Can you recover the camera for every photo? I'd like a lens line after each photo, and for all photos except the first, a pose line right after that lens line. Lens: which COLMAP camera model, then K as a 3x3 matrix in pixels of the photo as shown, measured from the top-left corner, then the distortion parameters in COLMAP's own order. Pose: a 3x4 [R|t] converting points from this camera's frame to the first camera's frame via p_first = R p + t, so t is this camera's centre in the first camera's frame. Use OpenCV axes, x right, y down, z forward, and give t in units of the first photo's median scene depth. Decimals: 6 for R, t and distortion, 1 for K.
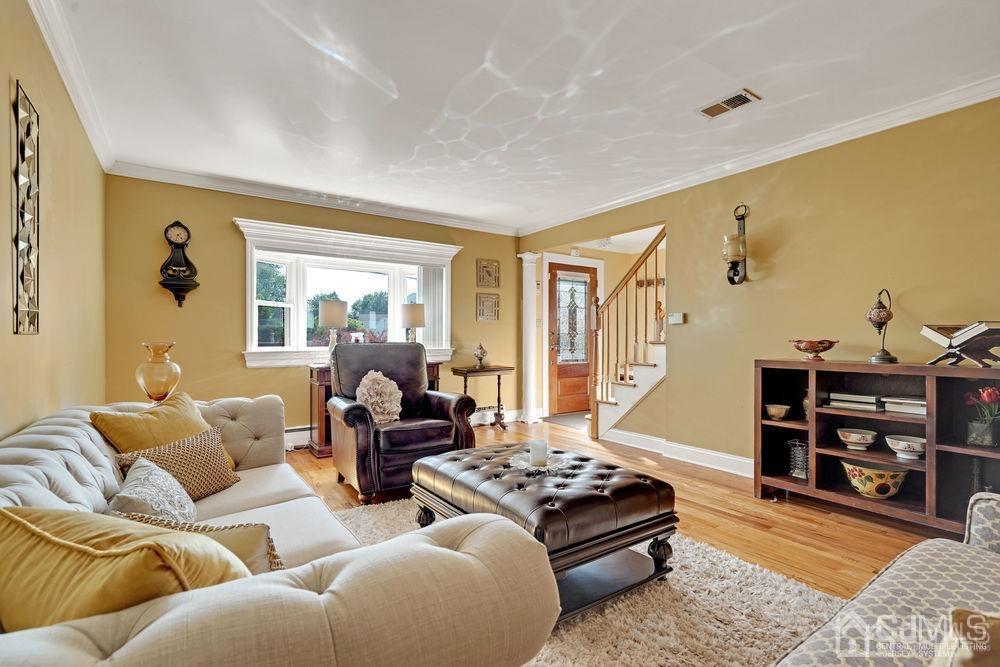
lens RADIAL K [[469.8, 0, 497.0], [0, 469.8, 334.3], [0, 0, 1]] dist [-0.005703, -0.000058]
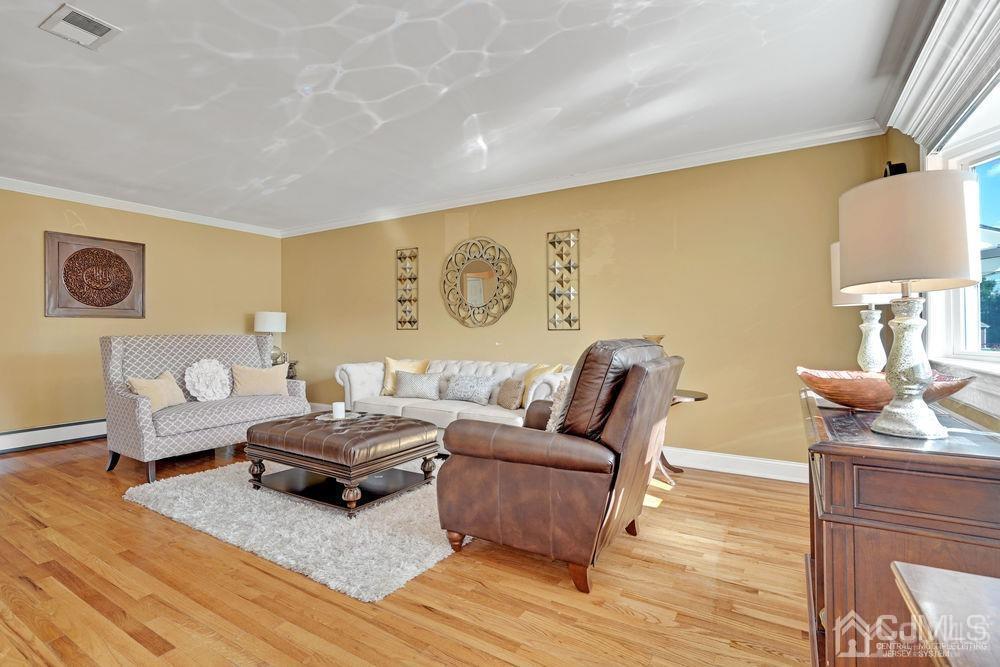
lens RADIAL K [[469.8, 0, 498.1], [0, 469.8, 330.0], [0, 0, 1]] dist [-0.005703, -0.000058]
pose [[-0.912643, 0.001620, -0.408754, 0.212846], [0.002779, 0.999994, -0.002241, 0.009824], [0.408747, -0.003181, -0.912642, 2.288083]]
